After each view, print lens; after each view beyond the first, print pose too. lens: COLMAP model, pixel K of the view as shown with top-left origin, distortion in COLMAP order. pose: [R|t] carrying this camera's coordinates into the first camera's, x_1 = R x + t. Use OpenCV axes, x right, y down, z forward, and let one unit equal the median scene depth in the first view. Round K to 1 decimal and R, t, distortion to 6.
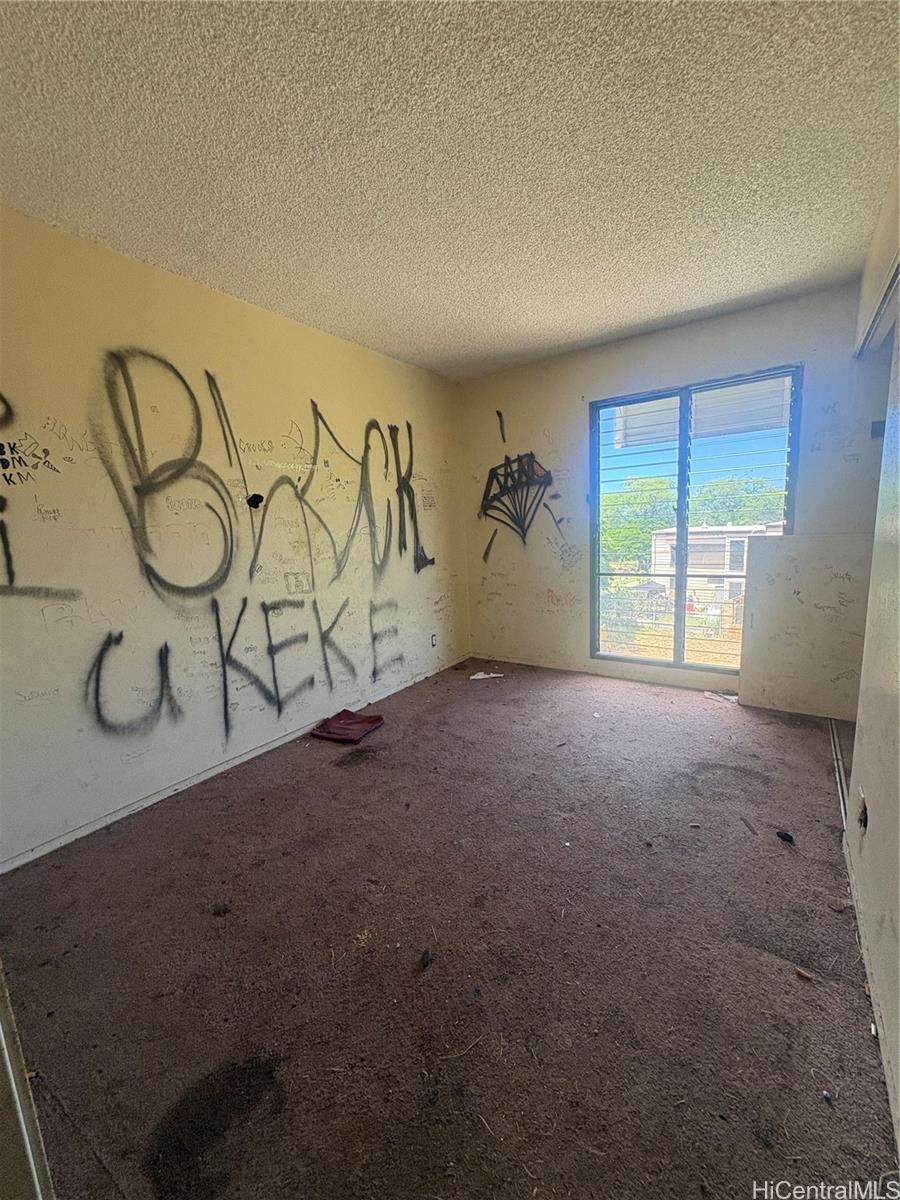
lens RADIAL K [[479.5, 0, 447.6], [0, 479.5, 604.4], [0, 0, 1]] dist [-0.000957, -0.000010]
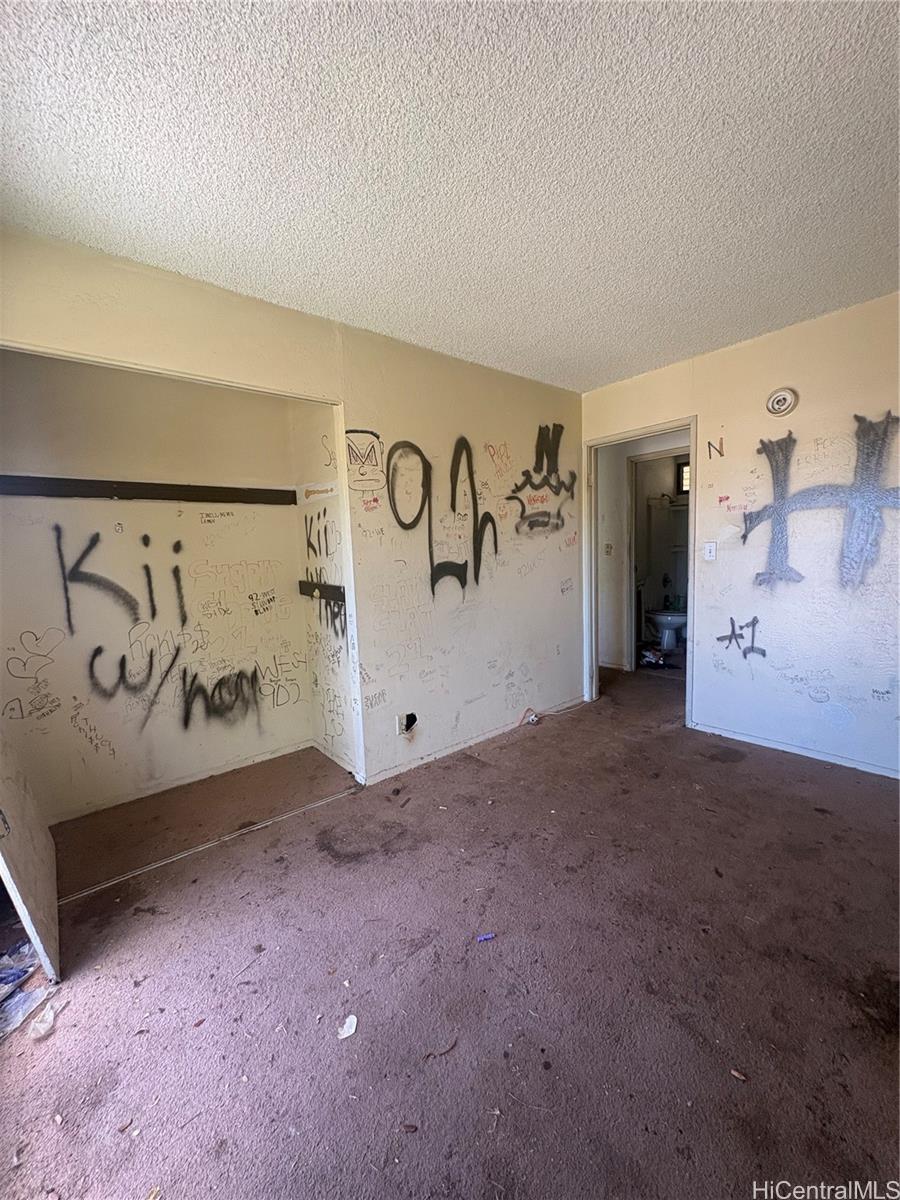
lens RADIAL K [[479.5, 0, 449.4], [0, 479.5, 601.8], [0, 0, 1]] dist [-0.000957, -0.000010]
pose [[-0.962922, 0.054007, 0.264320, 0.069790], [0.123281, 0.959565, 0.253053, -0.179911], [-0.239966, 0.276256, -0.930644, 0.982221]]
